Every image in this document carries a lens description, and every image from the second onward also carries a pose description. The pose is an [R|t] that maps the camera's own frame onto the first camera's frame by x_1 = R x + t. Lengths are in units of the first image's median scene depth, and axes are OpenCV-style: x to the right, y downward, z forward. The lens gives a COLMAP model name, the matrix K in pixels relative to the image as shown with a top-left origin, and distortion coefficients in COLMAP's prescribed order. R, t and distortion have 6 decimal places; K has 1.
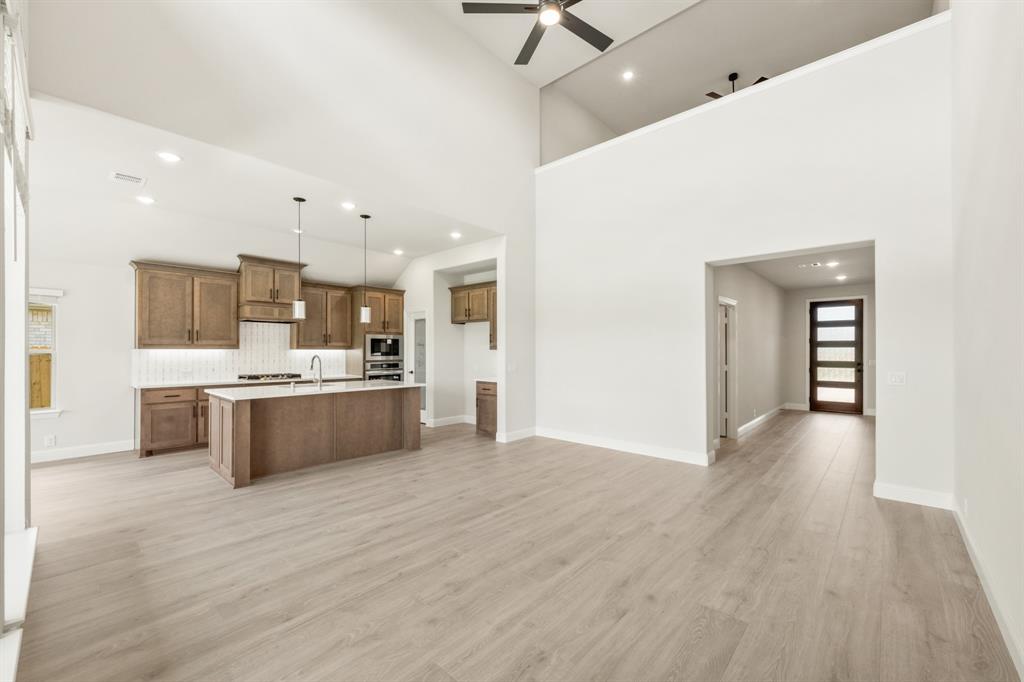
lens RADIAL K [[415.1, 0, 511.6], [0, 415.1, 349.3], [0, 0, 1]] dist [-0.000030, -0.000487]
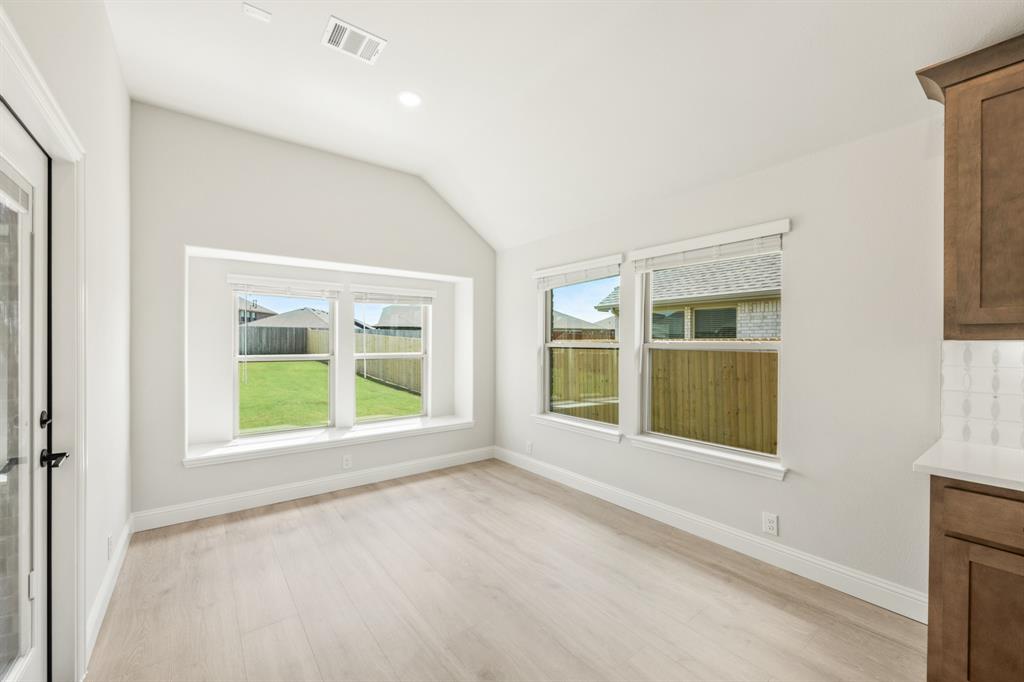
lens RADIAL K [[415.1, 0, 507.8], [0, 415.1, 343.6], [0, 0, 1]] dist [-0.000030, -0.000487]
pose [[-0.171085, 0.001226, -0.985256, -0.461217], [0.001785, 0.999998, 0.000934, 0.000608], [0.985255, -0.001599, -0.171087, 0.632444]]
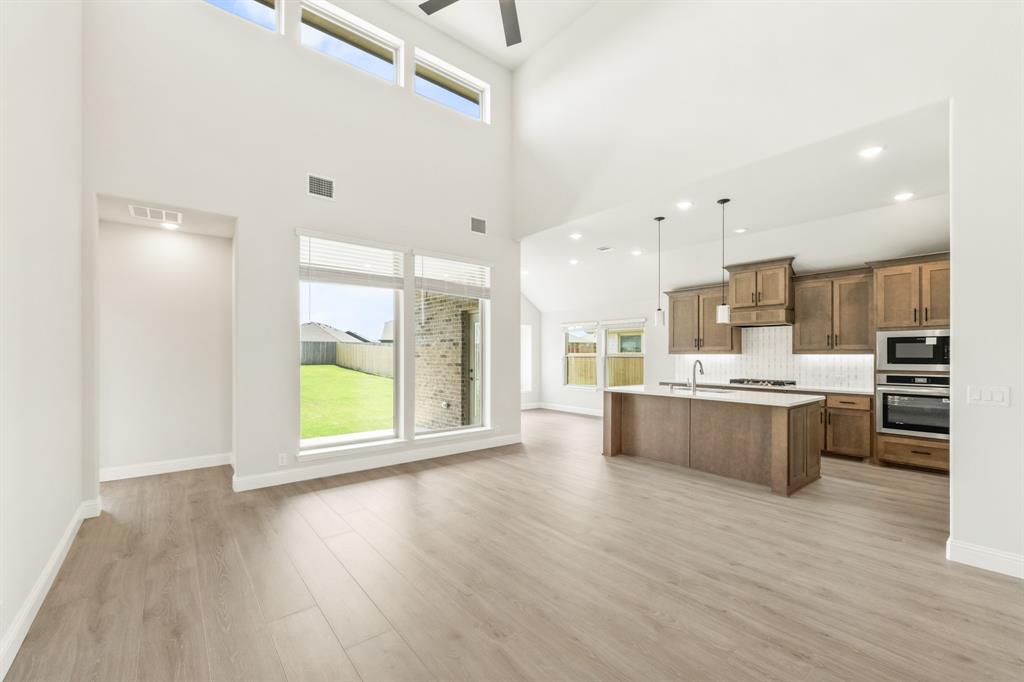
lens RADIAL K [[415.1, 0, 500.8], [0, 415.1, 354.9], [0, 0, 1]] dist [-0.000030, -0.000487]
pose [[-0.154076, -0.000991, -0.988058, 0.496035], [0.000729, 0.999999, -0.001117, 0.002424], [0.988059, -0.000893, -0.154075, 0.575069]]
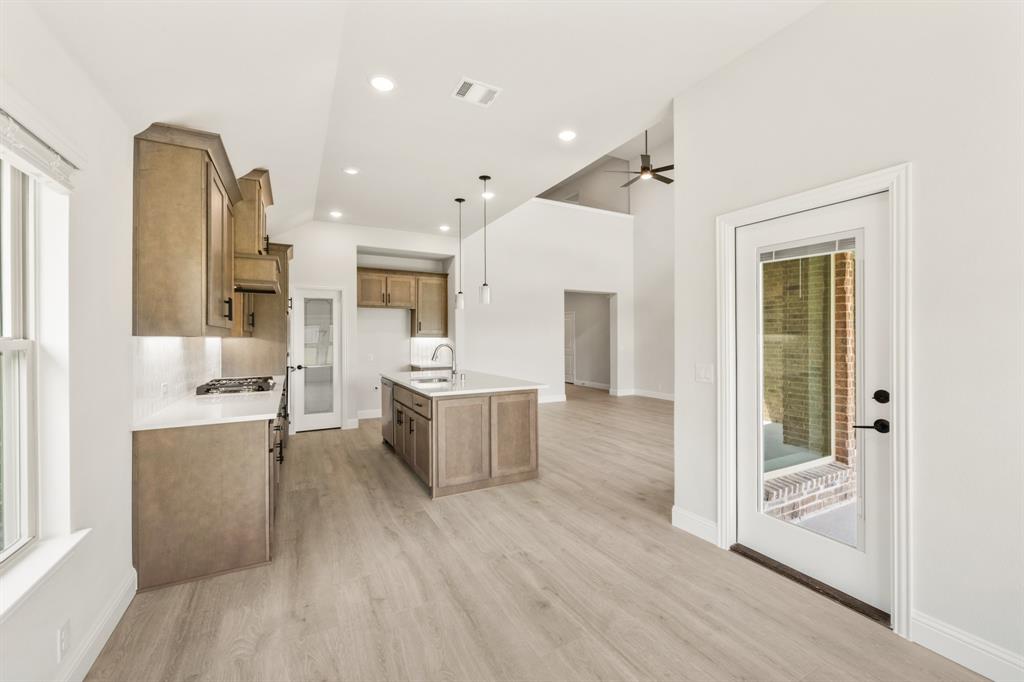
lens RADIAL K [[415.1, 0, 516.1], [0, 415.1, 337.7], [0, 0, 1]] dist [-0.000030, -0.000487]
pose [[0.314842, -0.001982, 0.949142, -1.055272], [-0.001385, 0.999996, 0.002548, -0.000986], [-0.949143, -0.002117, 0.314838, 0.486208]]
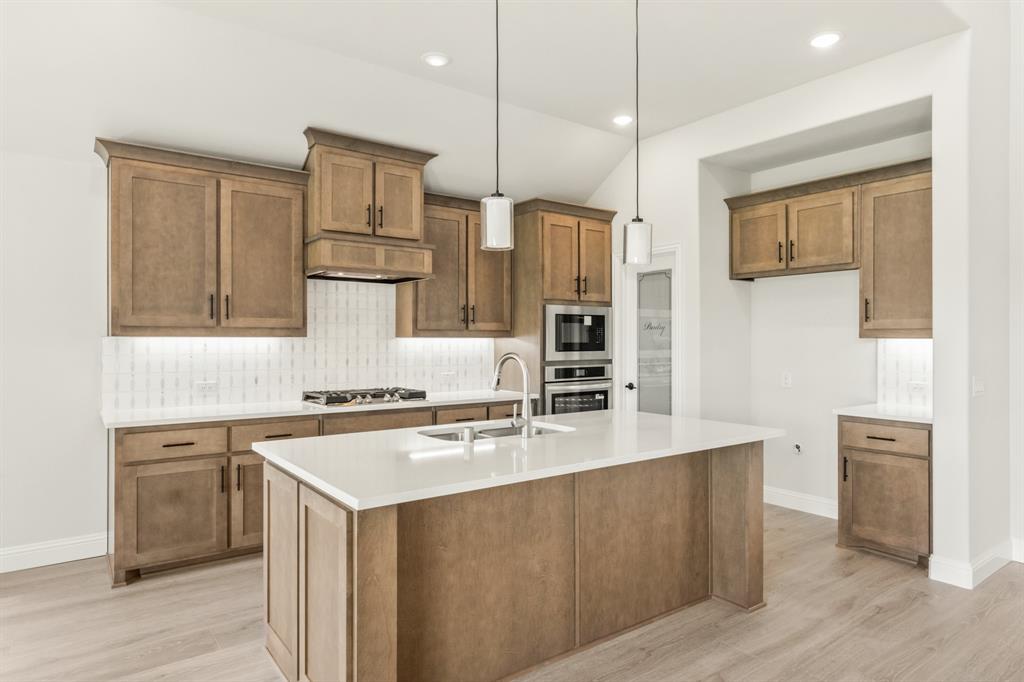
lens RADIAL K [[602.1, 0, 508.8], [0, 602.1, 341.4], [0, 0, 1]] dist [-0.003884, 0.001710]
pose [[0.982292, 0.001408, -0.187351, -0.312124], [0.000046, 0.999970, 0.007760, -0.000675], [0.187357, -0.007631, 0.982262, 0.386738]]
